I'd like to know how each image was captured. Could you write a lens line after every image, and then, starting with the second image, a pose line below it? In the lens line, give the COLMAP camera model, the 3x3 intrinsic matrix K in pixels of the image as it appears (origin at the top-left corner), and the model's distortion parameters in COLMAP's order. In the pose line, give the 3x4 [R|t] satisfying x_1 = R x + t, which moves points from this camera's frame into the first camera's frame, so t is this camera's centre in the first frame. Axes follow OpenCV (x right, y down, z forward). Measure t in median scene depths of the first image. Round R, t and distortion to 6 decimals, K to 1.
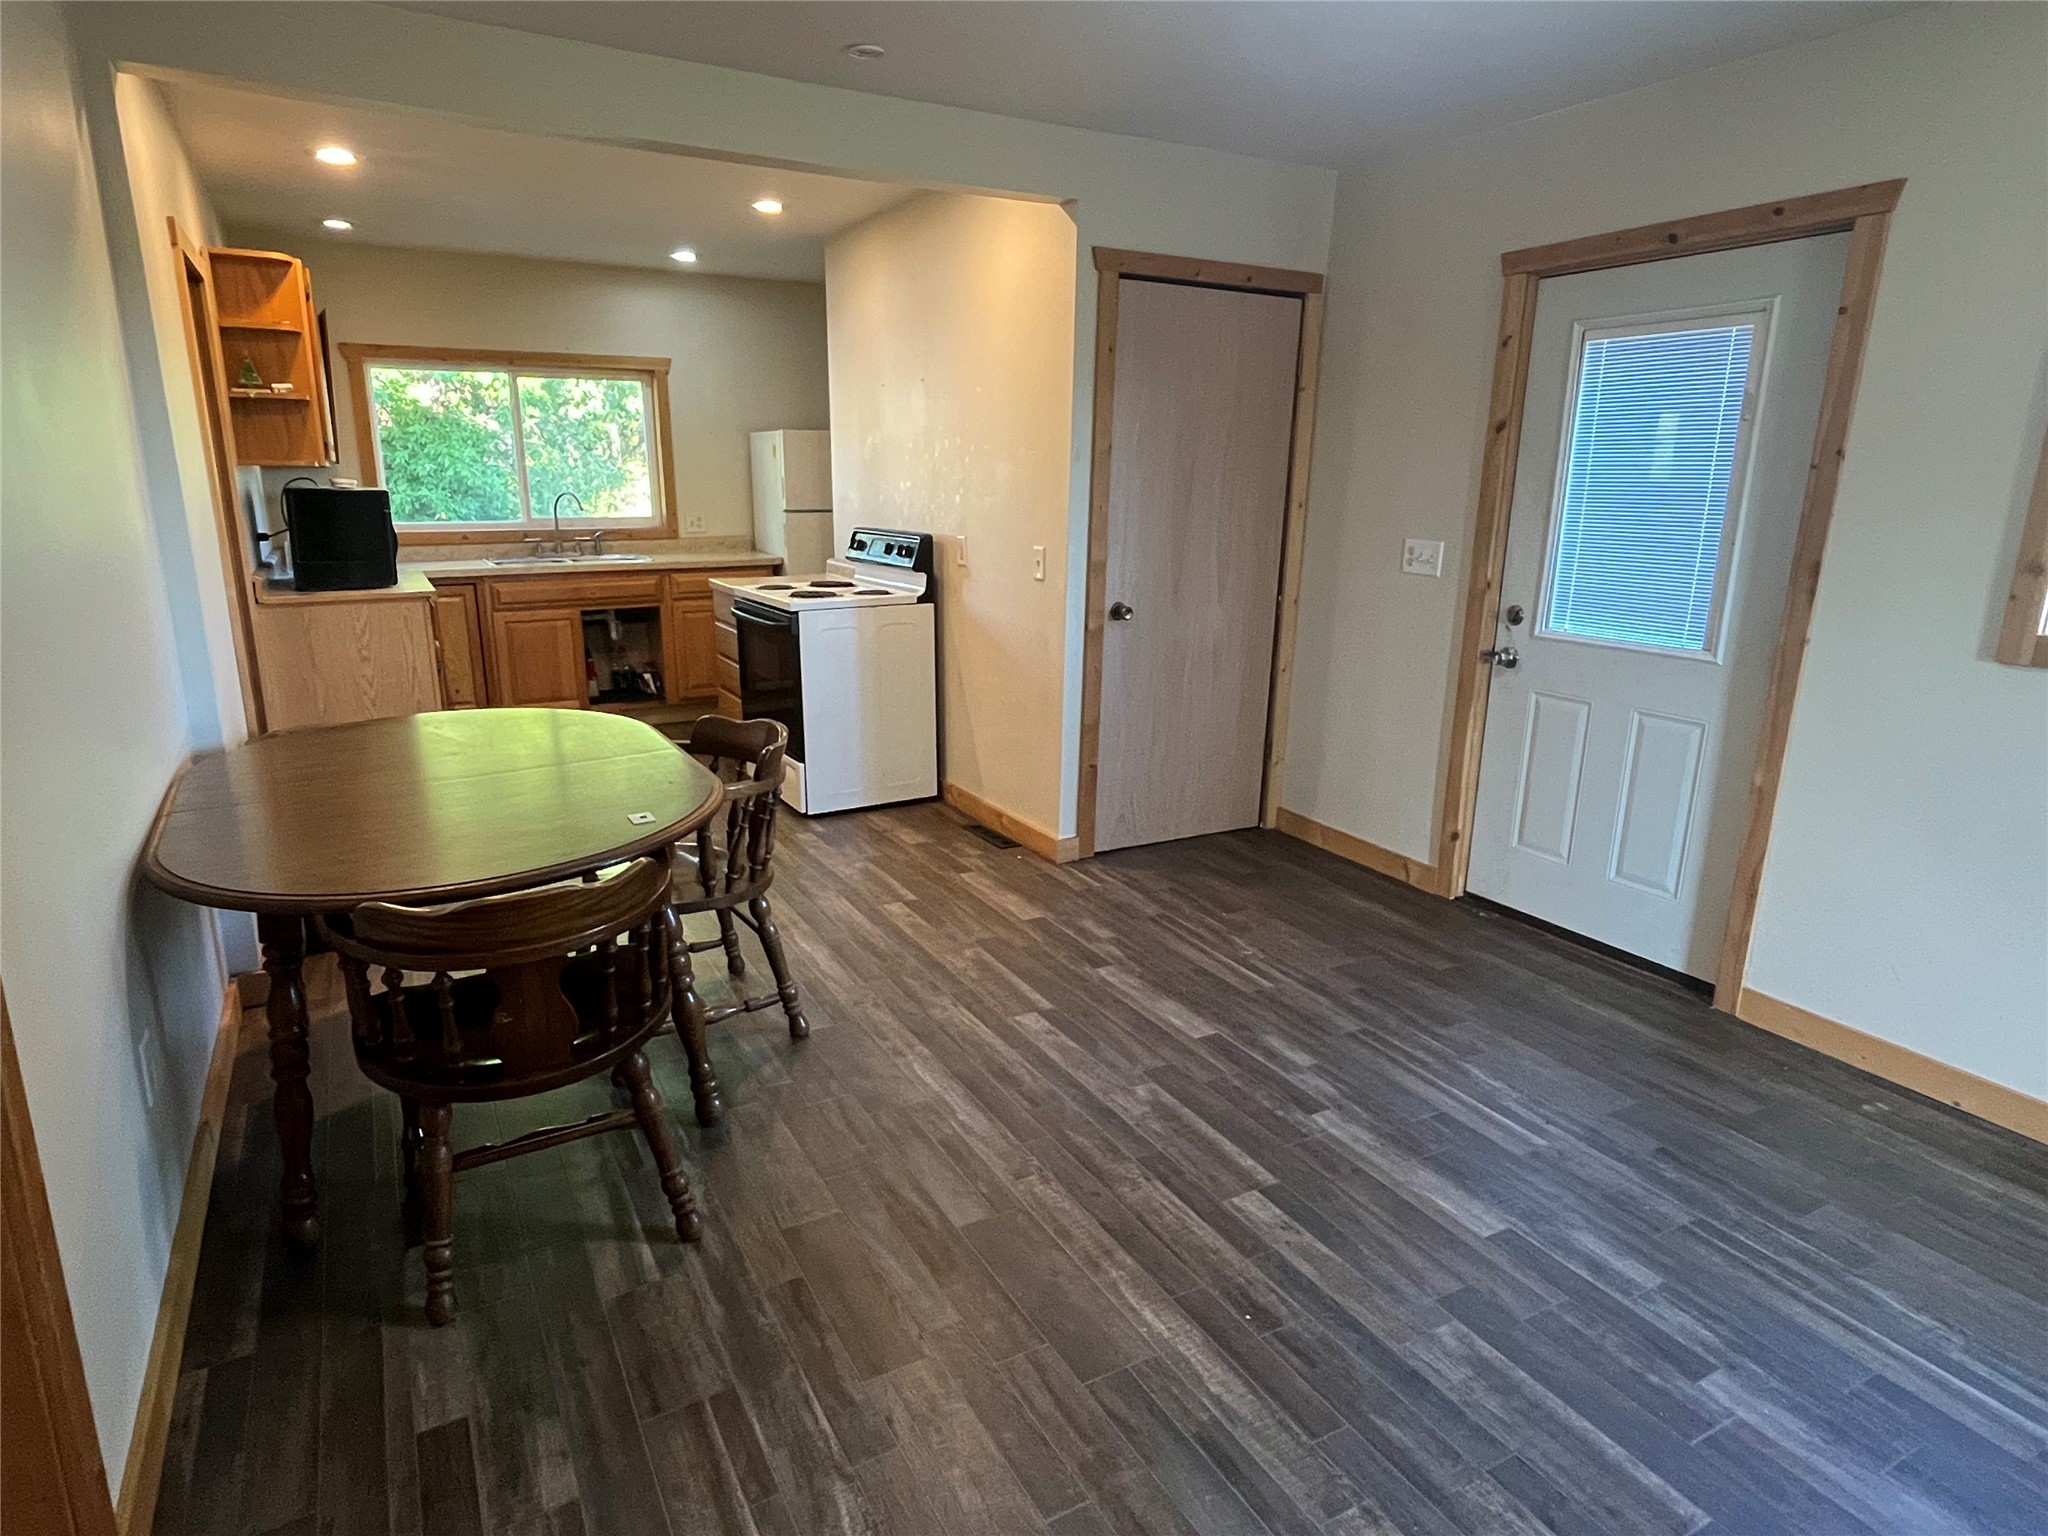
lens RADIAL K [[1146.6, 0, 1026.1], [0, 1146.6, 766.6], [0, 0, 1]] dist [-0.003925, -0.000201]
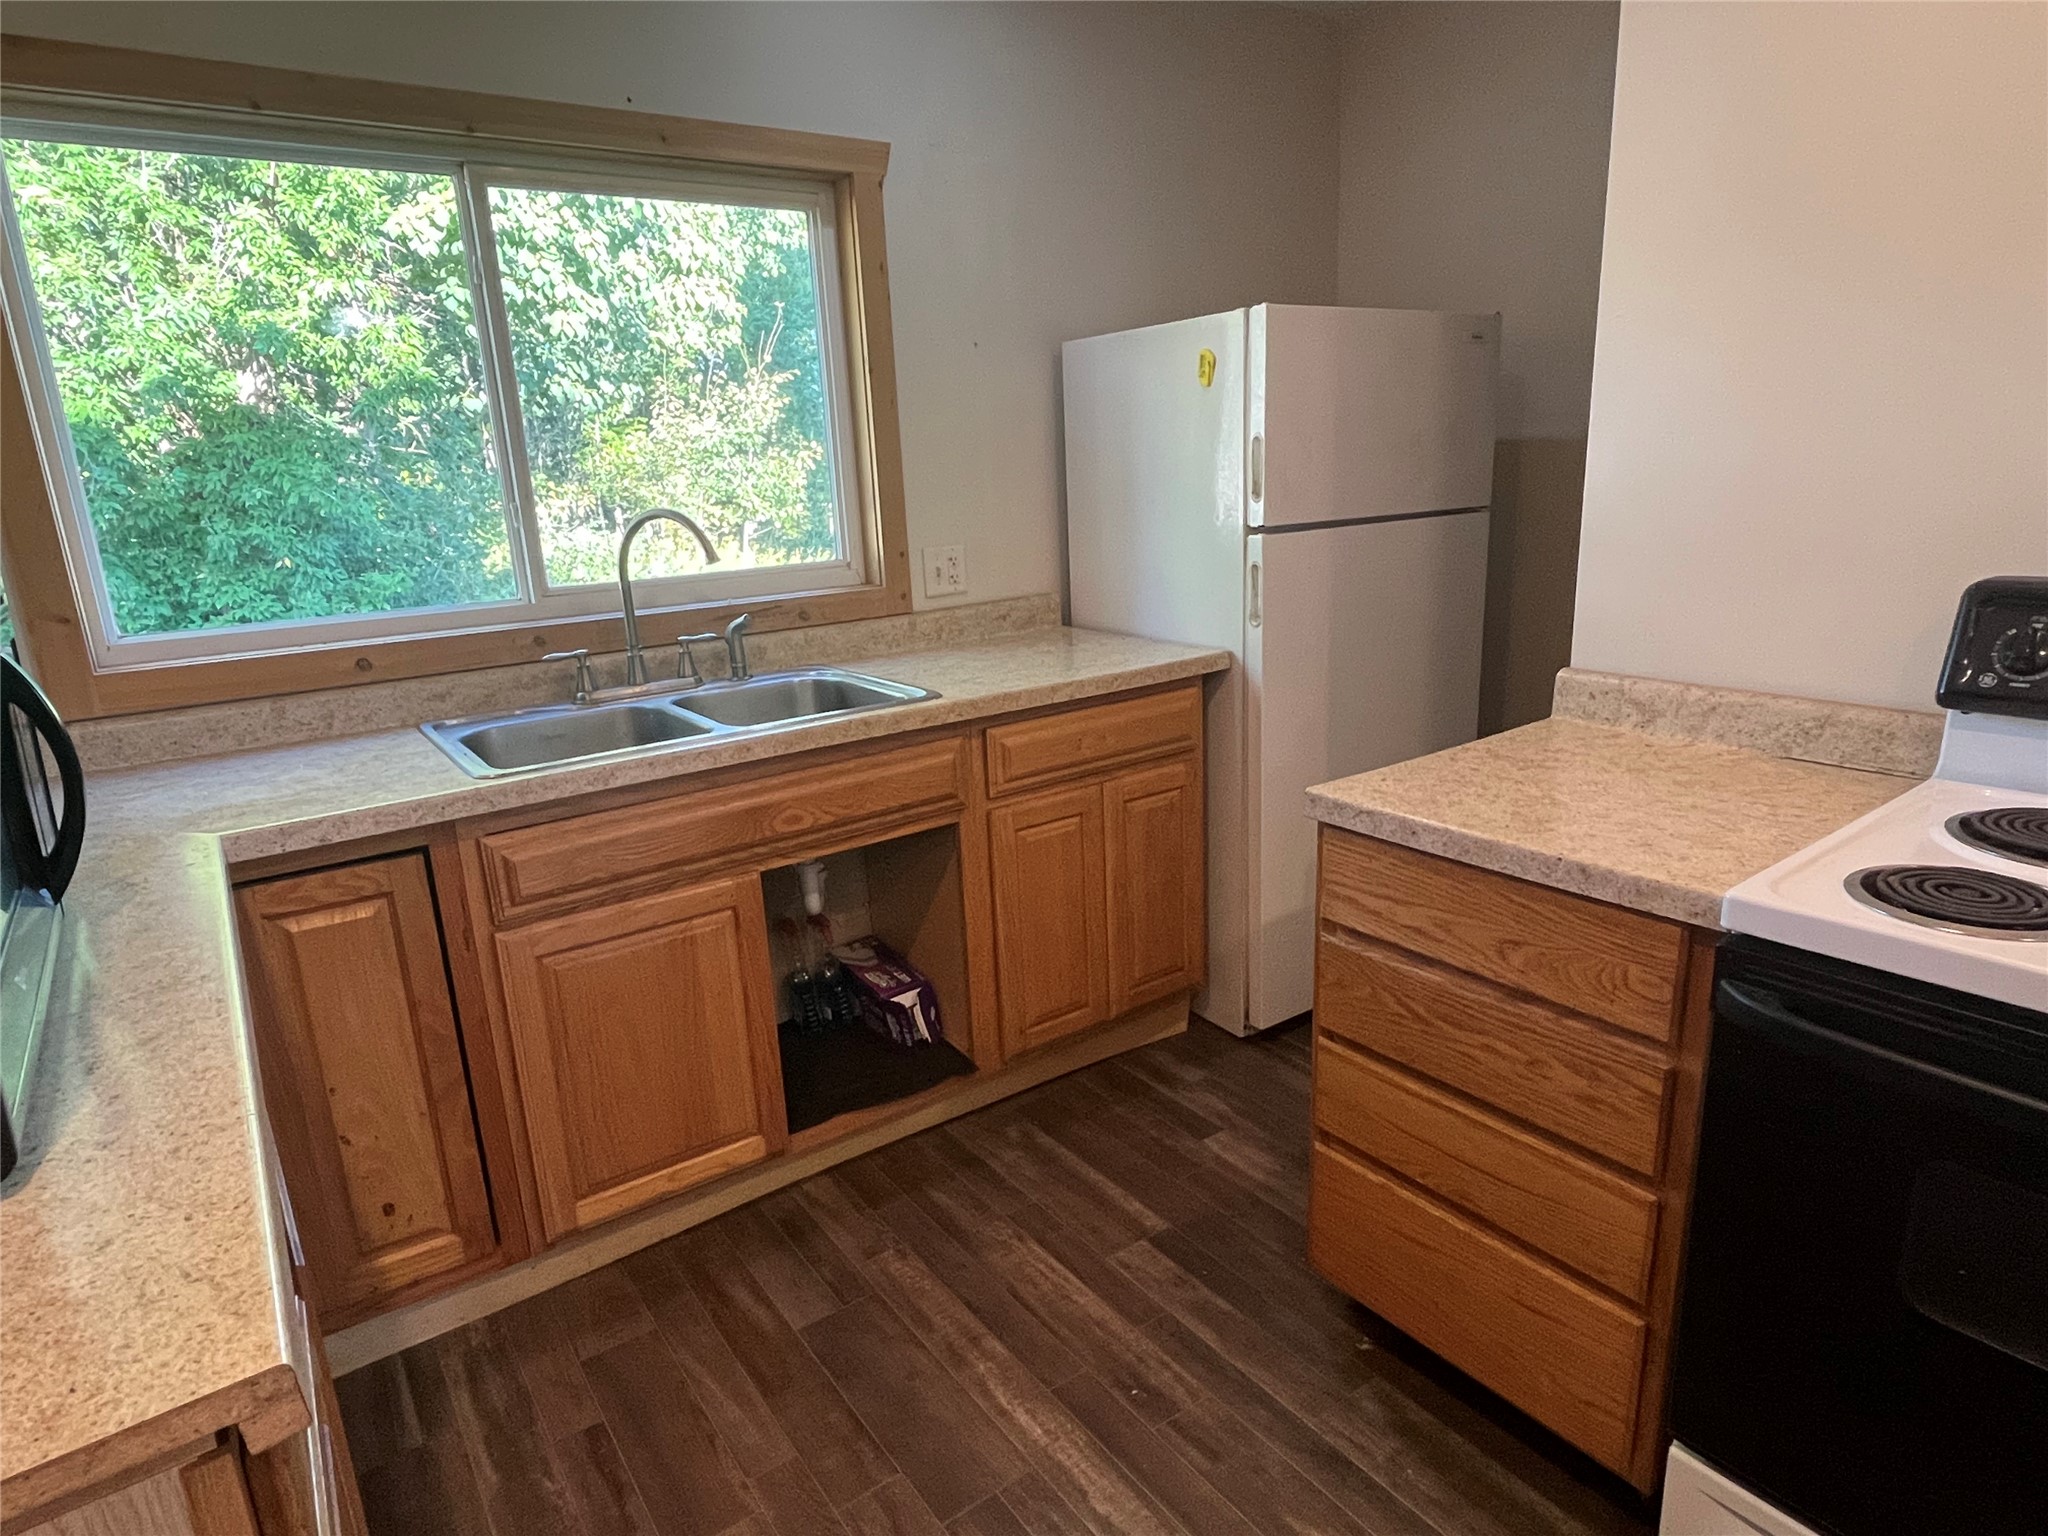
lens RADIAL K [[1146.6, 0, 1022.4], [0, 1146.6, 767.2], [0, 0, 1]] dist [-0.003925, -0.000201]
pose [[0.993142, -0.077240, 0.087764, -0.146084], [0.076984, 0.997012, 0.006314, -0.069610], [-0.087990, 0.000486, 0.996121, 0.287759]]
